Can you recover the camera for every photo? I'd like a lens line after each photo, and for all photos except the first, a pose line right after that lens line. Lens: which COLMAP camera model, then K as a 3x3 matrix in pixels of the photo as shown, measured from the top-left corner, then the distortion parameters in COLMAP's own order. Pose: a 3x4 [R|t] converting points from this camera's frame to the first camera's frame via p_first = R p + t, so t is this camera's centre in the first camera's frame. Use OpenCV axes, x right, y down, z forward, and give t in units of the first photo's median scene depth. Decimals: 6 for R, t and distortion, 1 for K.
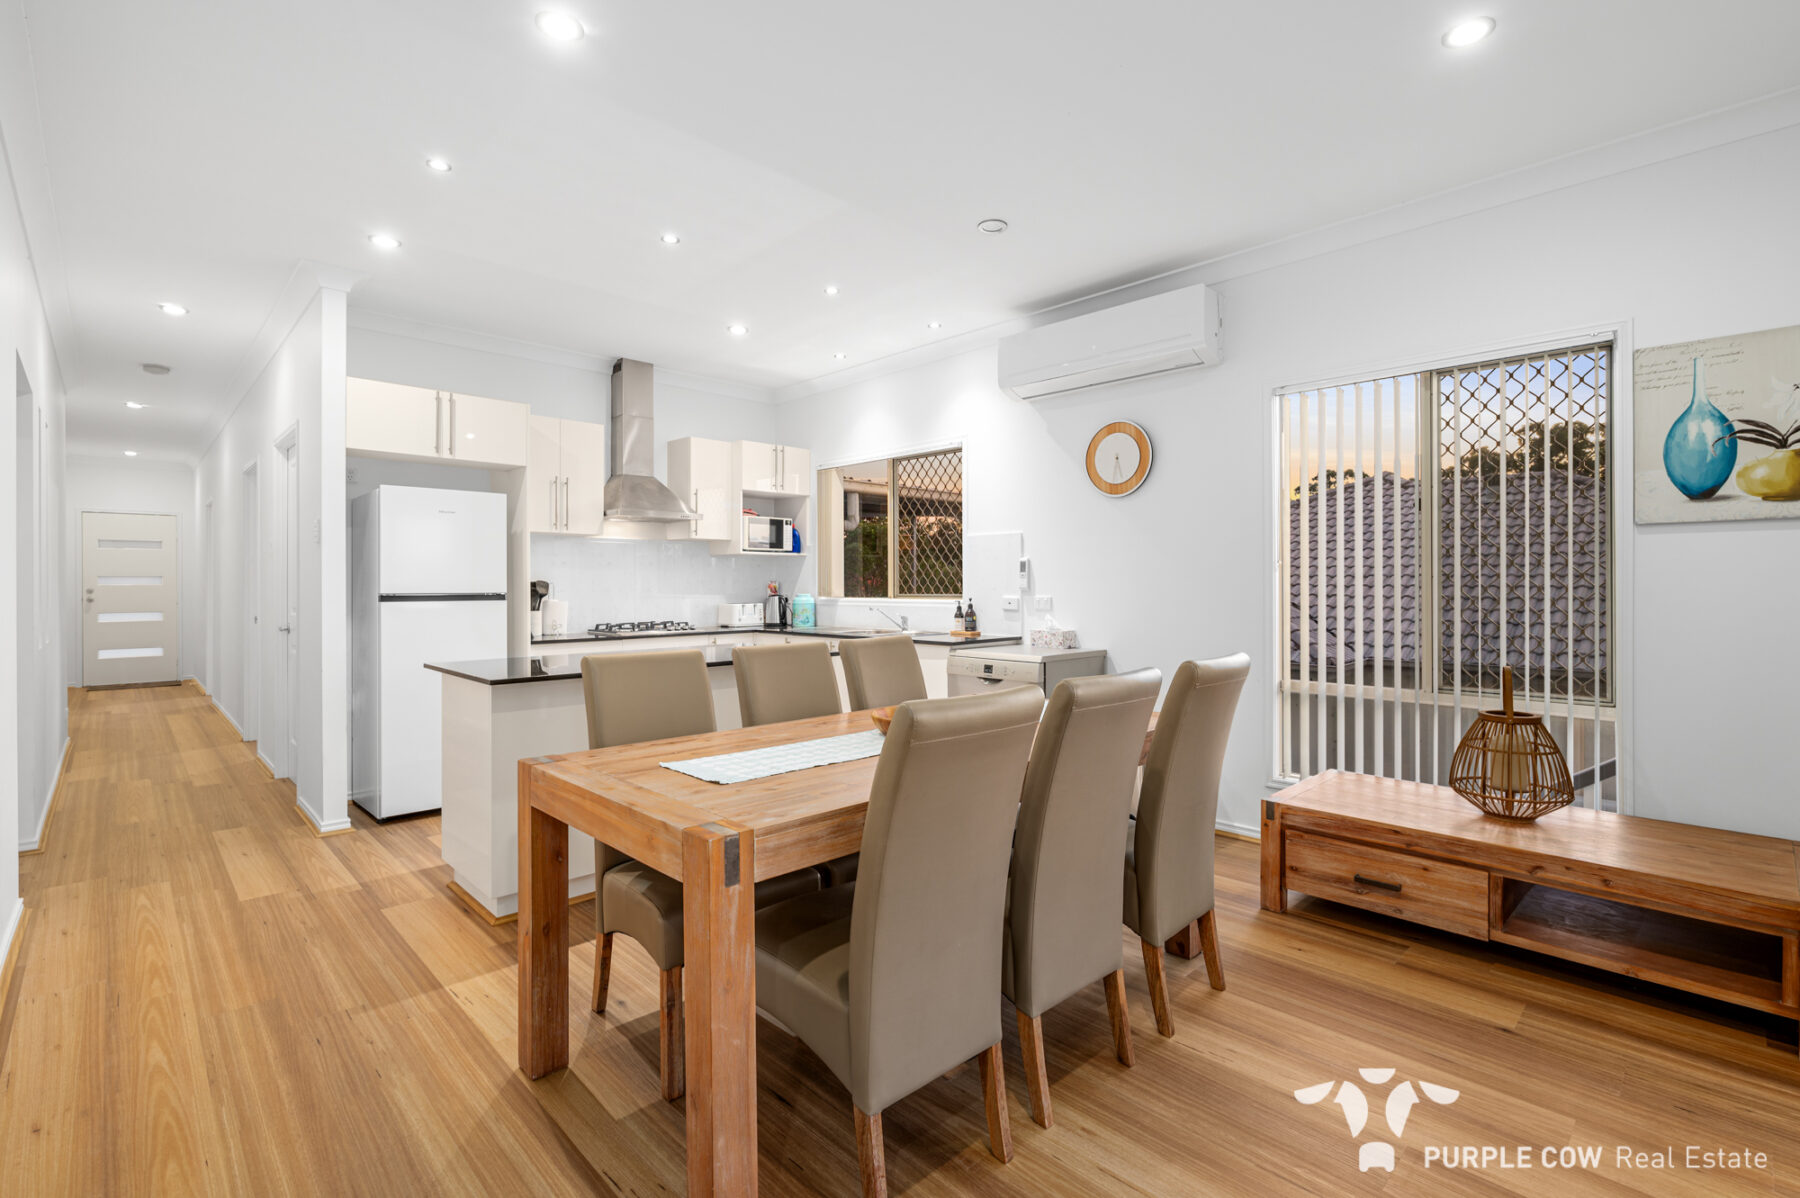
lens RADIAL K [[807.4, 0, 893.9], [0, 807.4, 579.3], [0, 0, 1]] dist [0.000588, 0.000021]
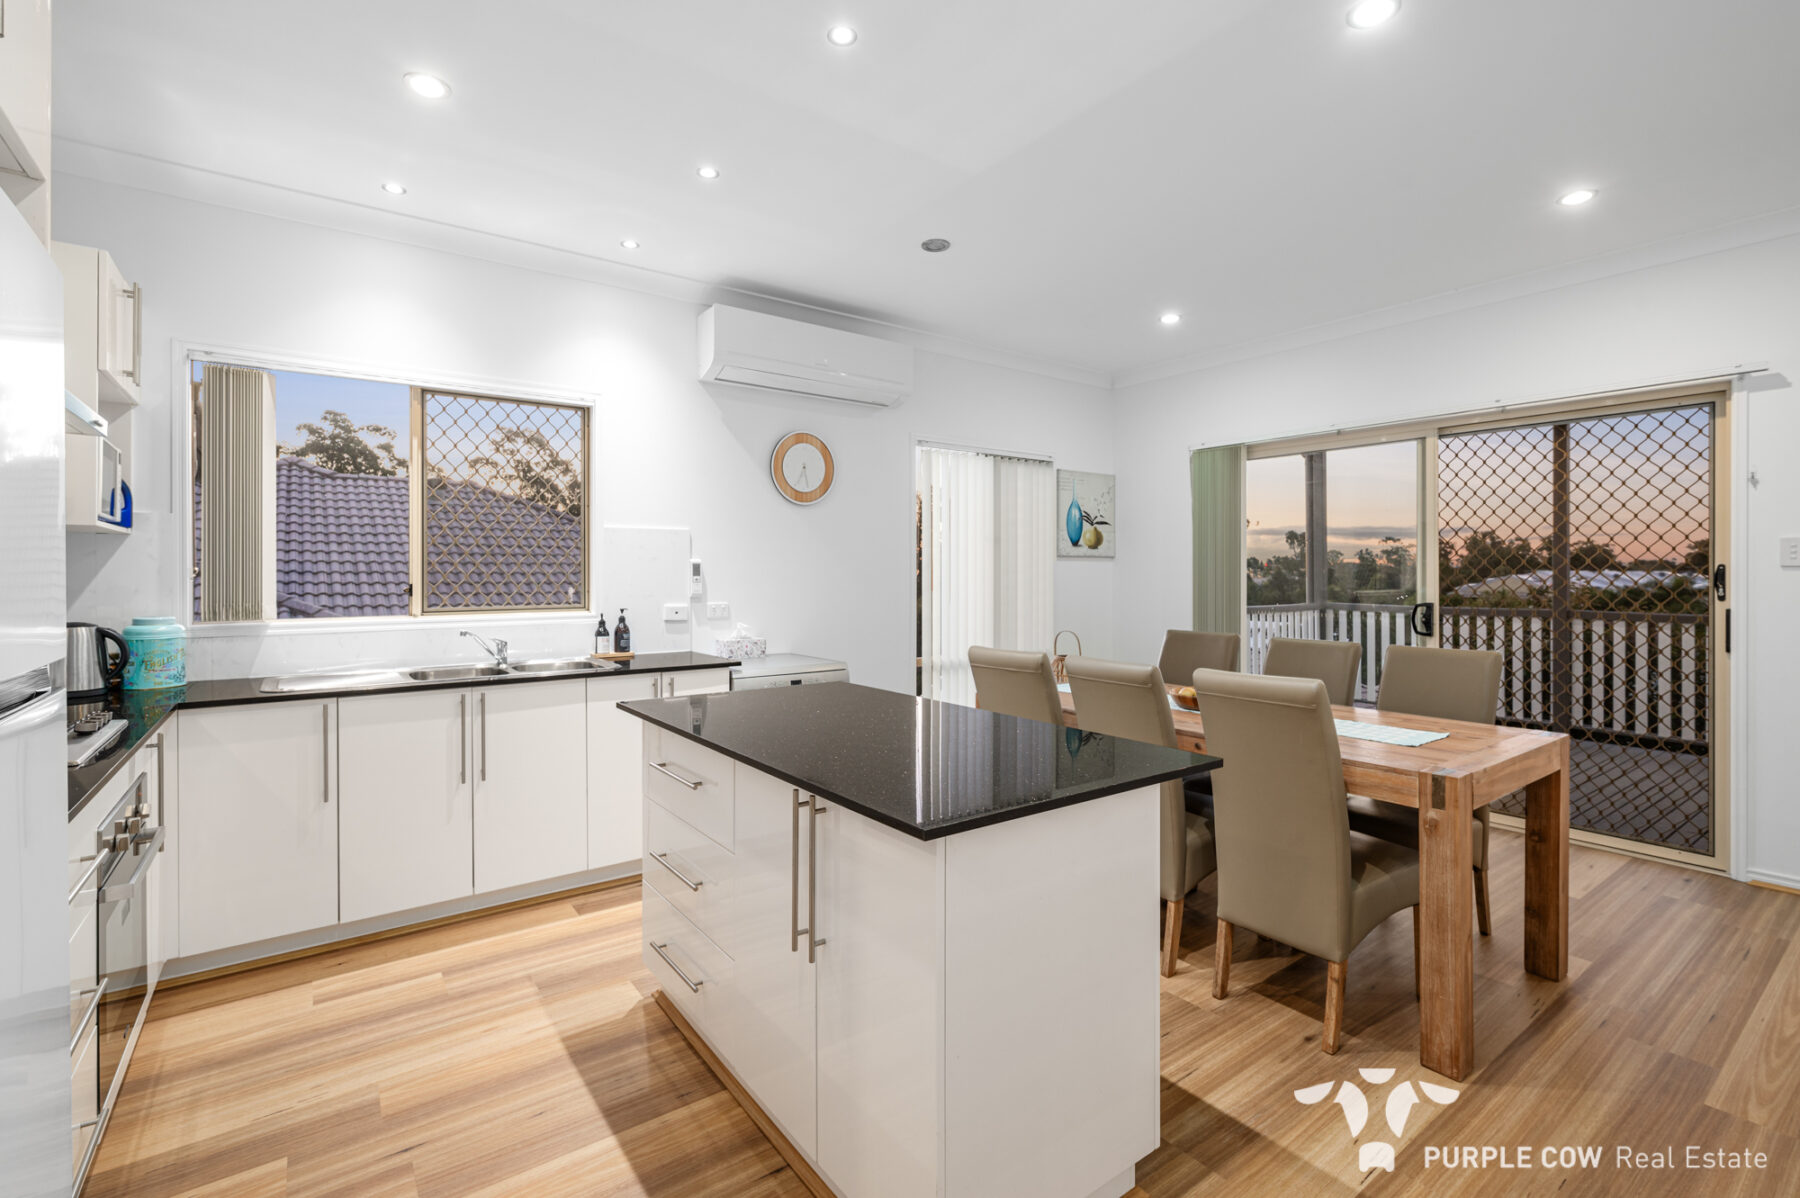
lens RADIAL K [[807.4, 0, 893.9], [0, 807.4, 579.3], [0, 0, 1]] dist [0.000588, 0.000021]
pose [[0.135580, -0.005557, 0.990751, -0.664804], [-0.005410, 0.999965, 0.006349, -0.012084], [-0.990752, -0.006221, 0.135546, 0.669965]]
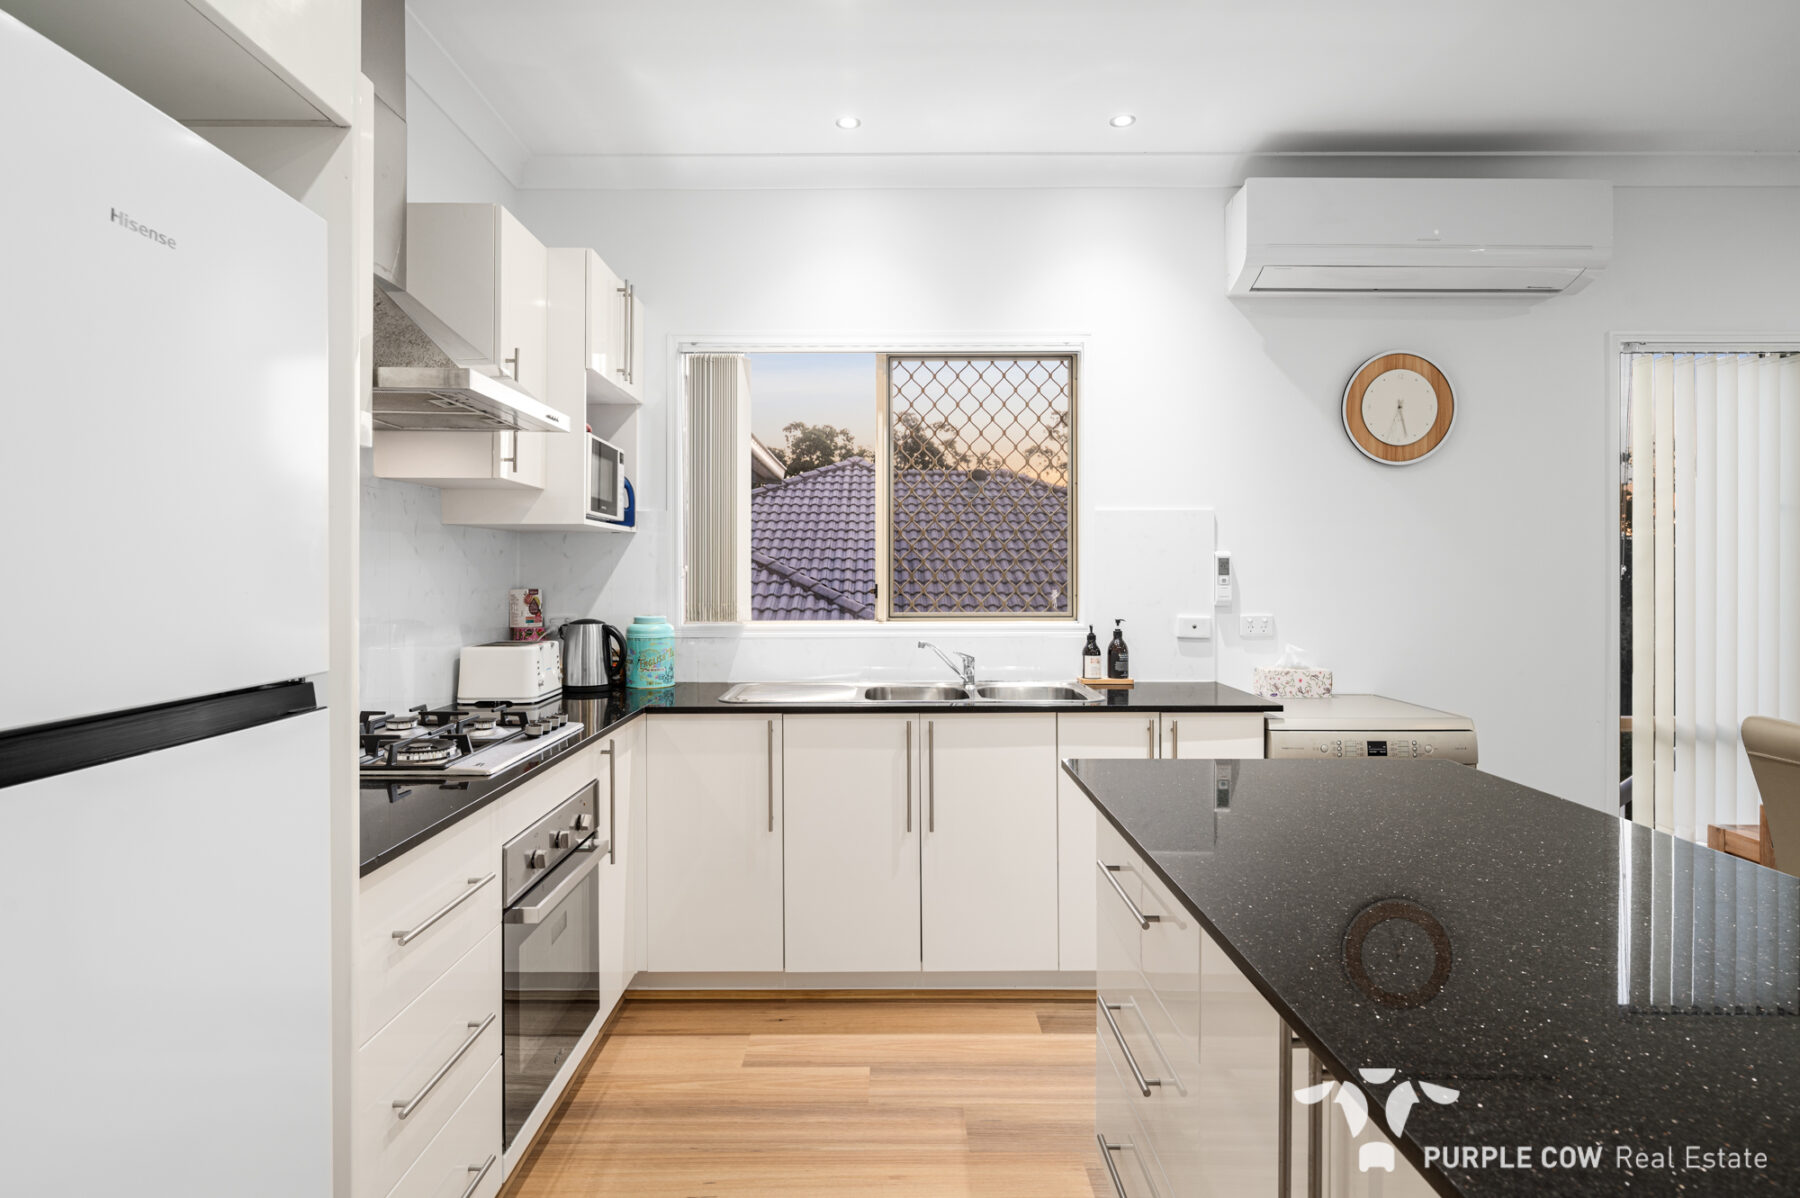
lens RADIAL K [[956.7, 0, 888.1], [0, 956.7, 571.9], [0, 0, 1]] dist [-0.003867, 0.000034]
pose [[0.695806, 0.001292, 0.718229, -0.528189], [-0.004944, 0.999983, 0.002991, -0.012485], [-0.718213, -0.005632, 0.695800, 0.678361]]
